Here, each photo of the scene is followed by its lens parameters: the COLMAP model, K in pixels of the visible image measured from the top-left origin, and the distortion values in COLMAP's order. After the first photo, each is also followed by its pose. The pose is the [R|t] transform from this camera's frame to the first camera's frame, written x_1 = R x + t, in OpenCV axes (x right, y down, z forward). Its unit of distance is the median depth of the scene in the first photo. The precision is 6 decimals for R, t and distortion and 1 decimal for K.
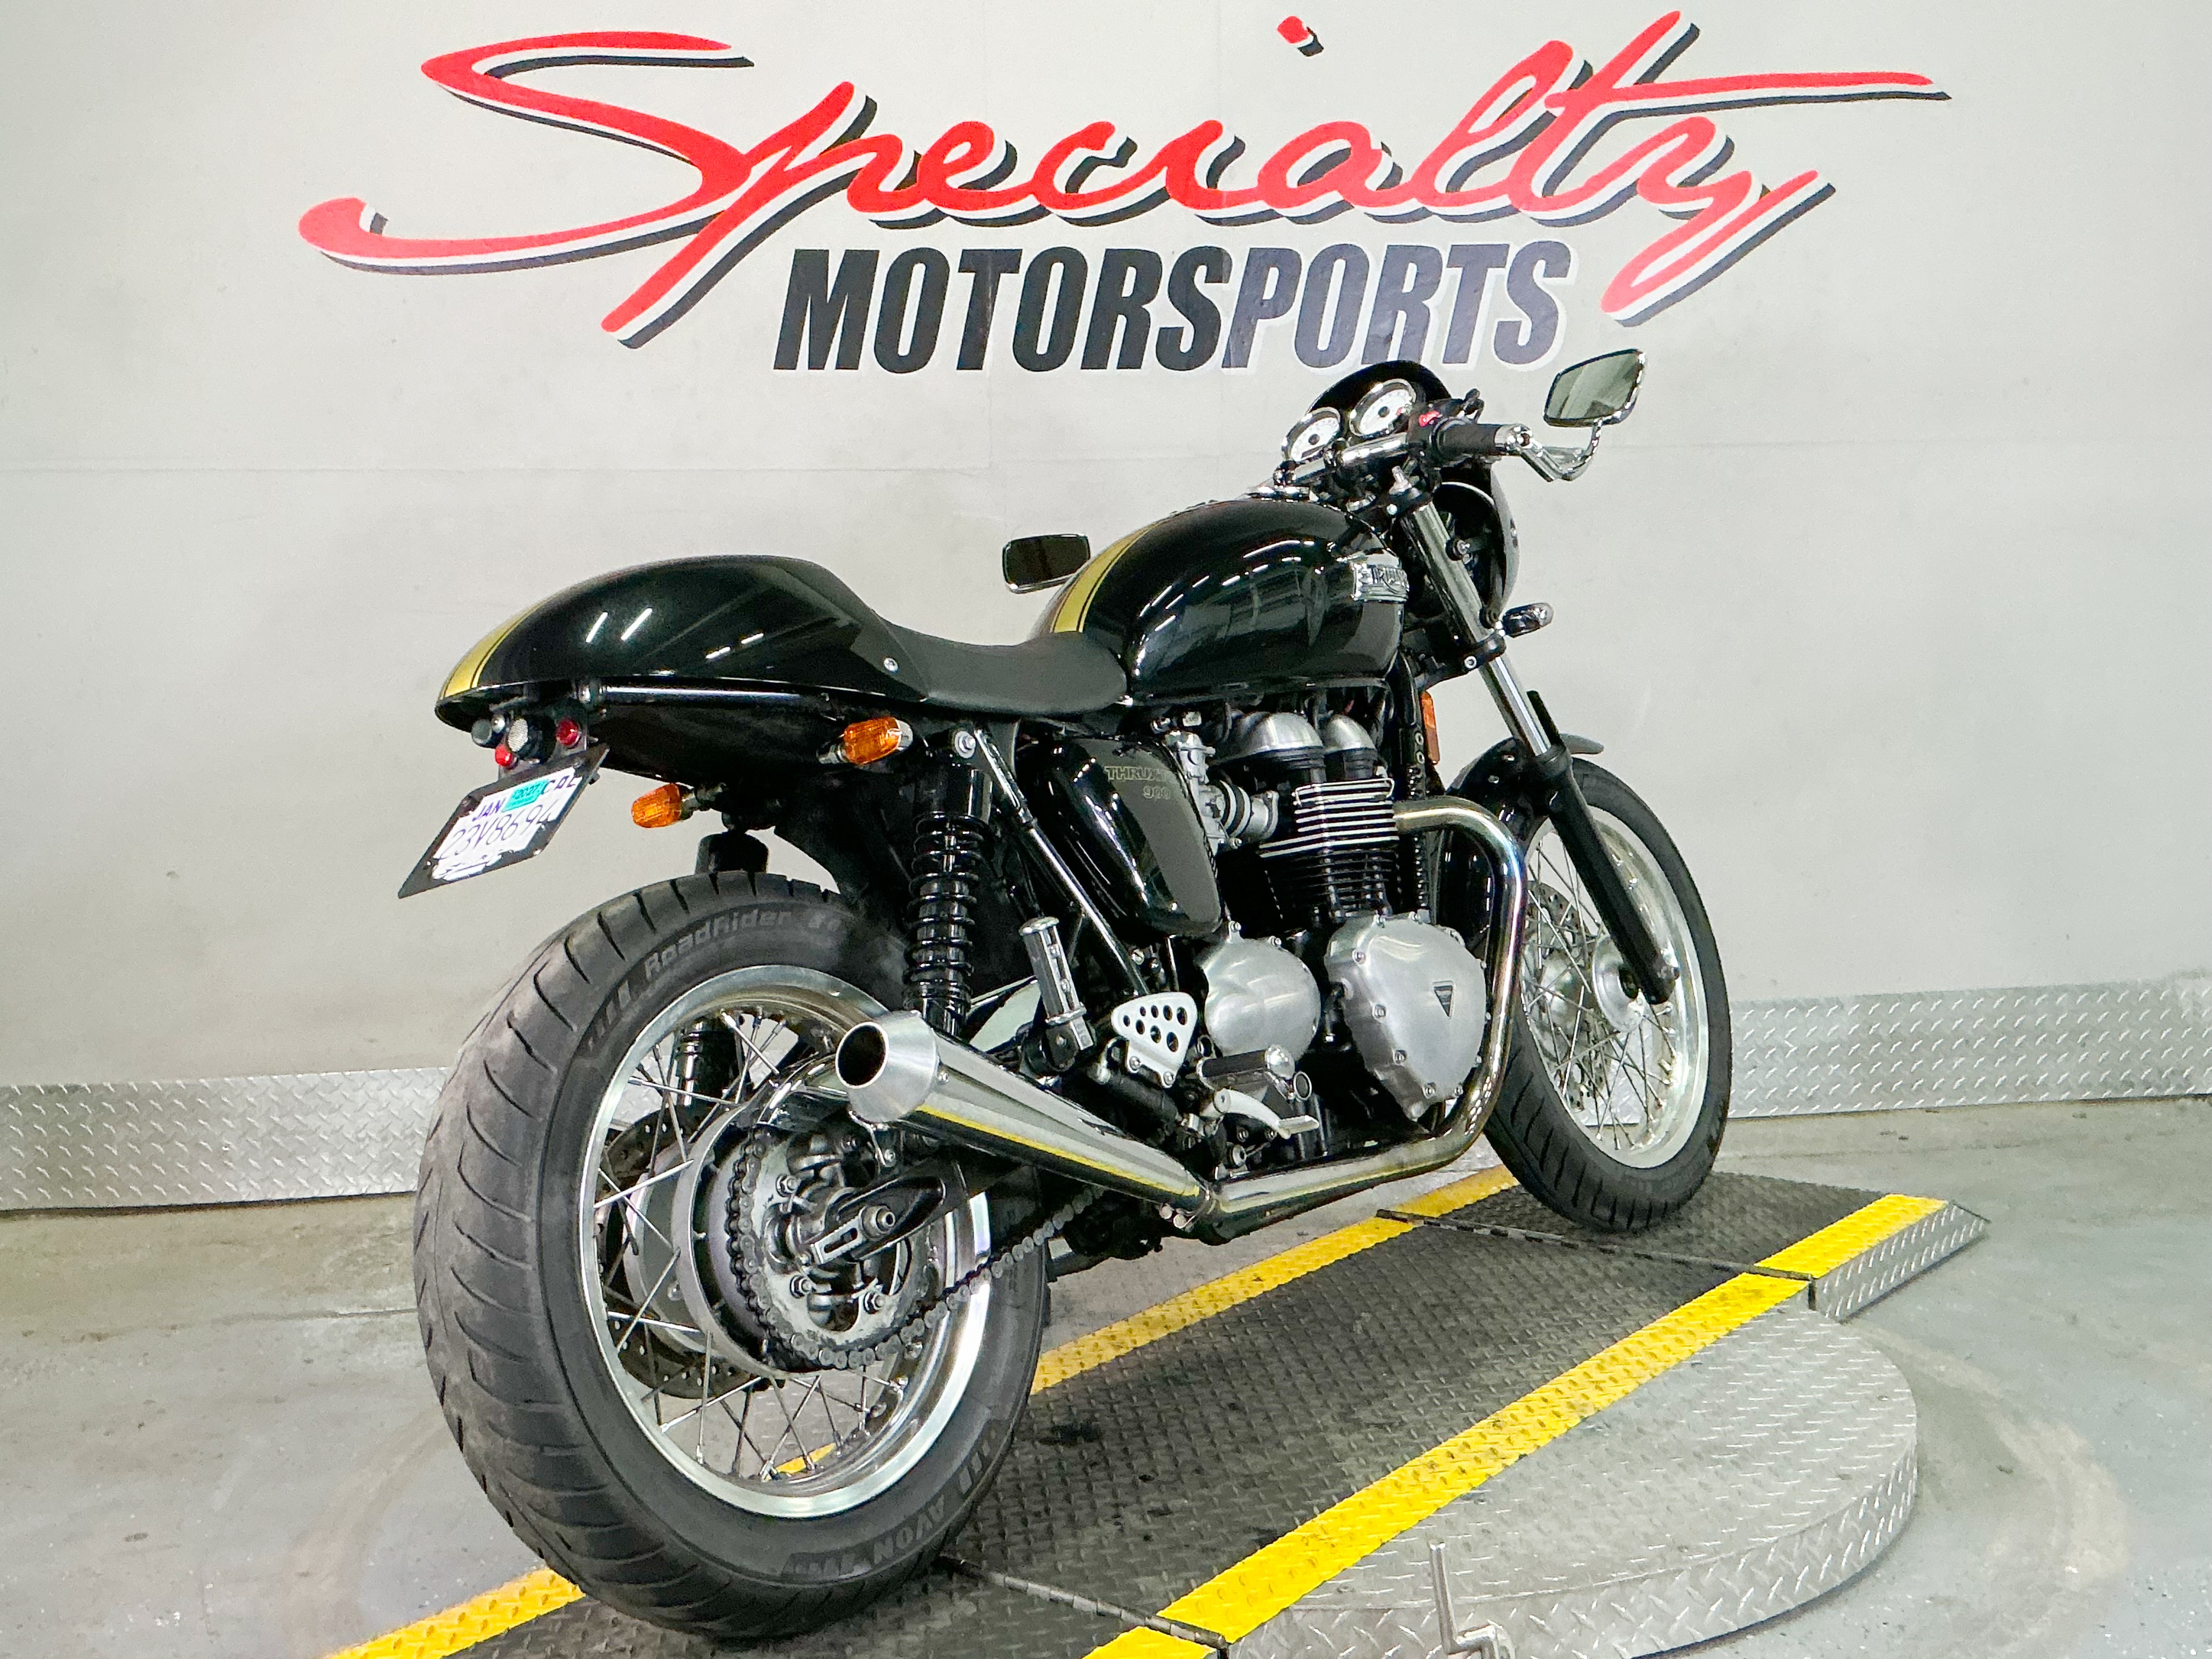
lens RADIAL K [[2303.3, 0, 1108.2], [0, 2303.3, 836.9], [0, 0, 1]] dist [0.066648, 0.000000]
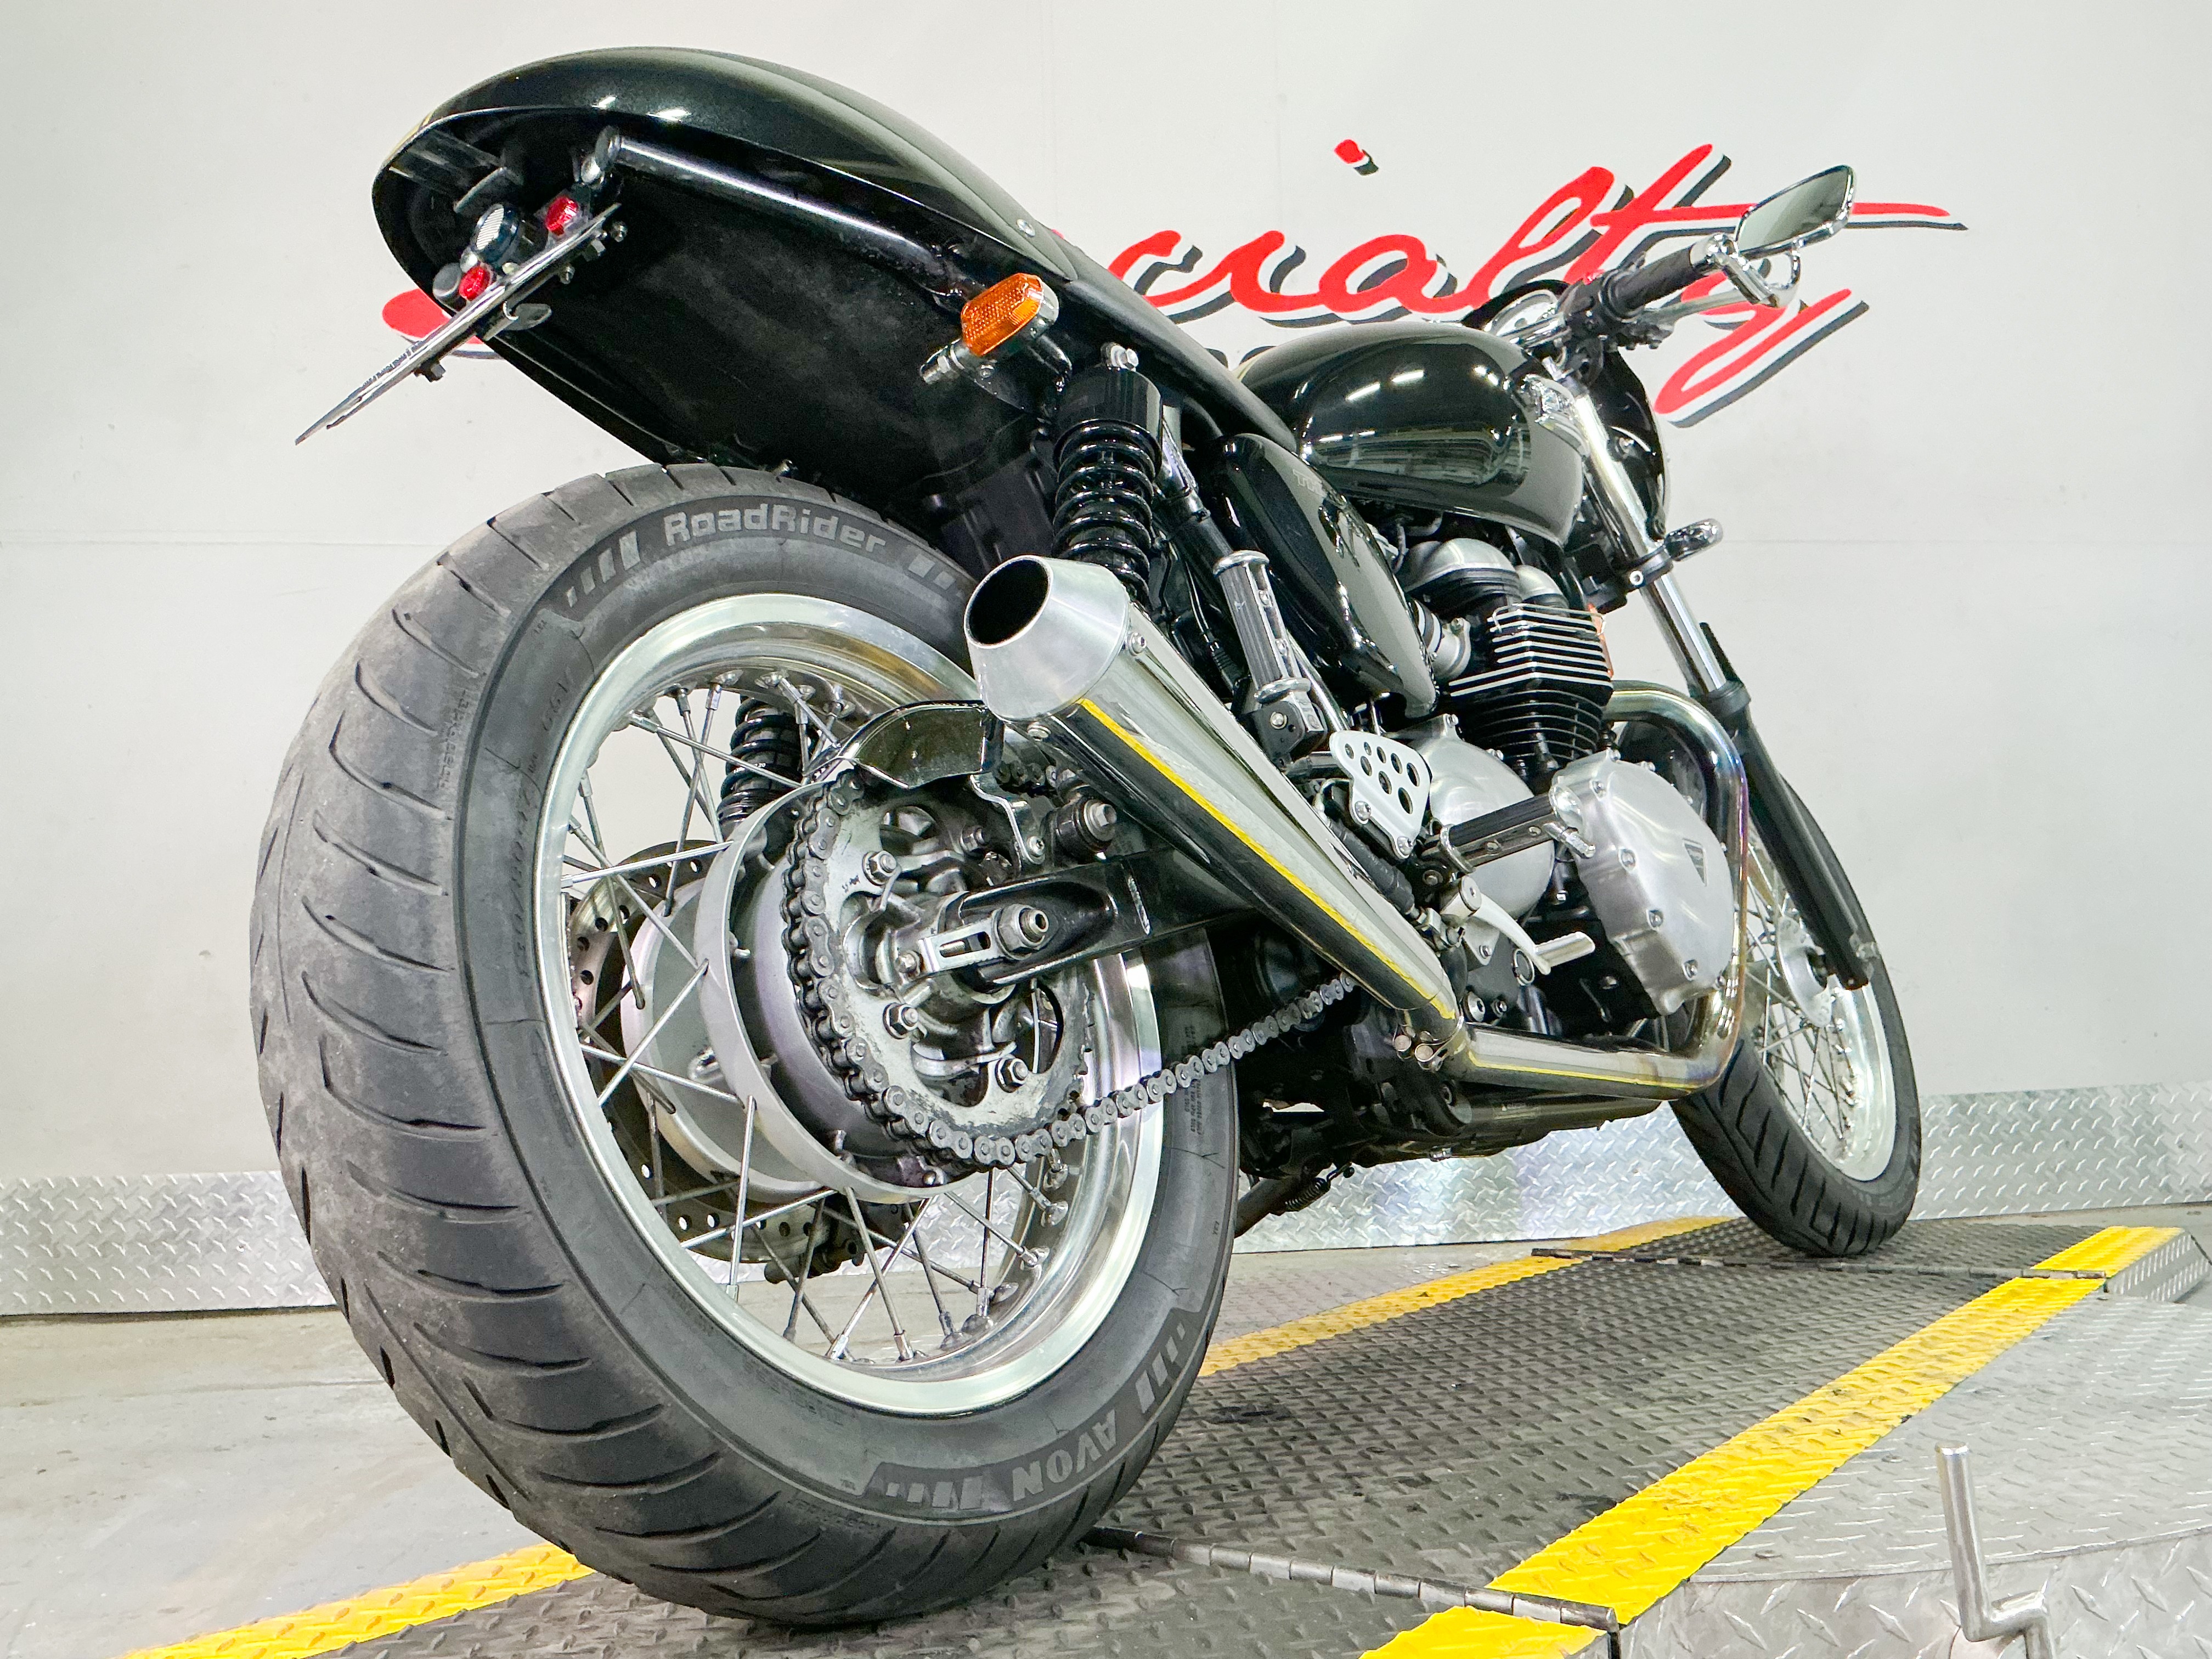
lens RADIAL K [[1839.7, 0, 1107.6], [0, 1839.7, 841.5], [0, 0, 1]] dist [0.062603, -0.120890]
pose [[0.999944, -0.006412, 0.008388, -0.038601], [0.007873, 0.982186, -0.187747, 0.114706], [-0.007035, 0.187802, 0.982182, 0.240649]]
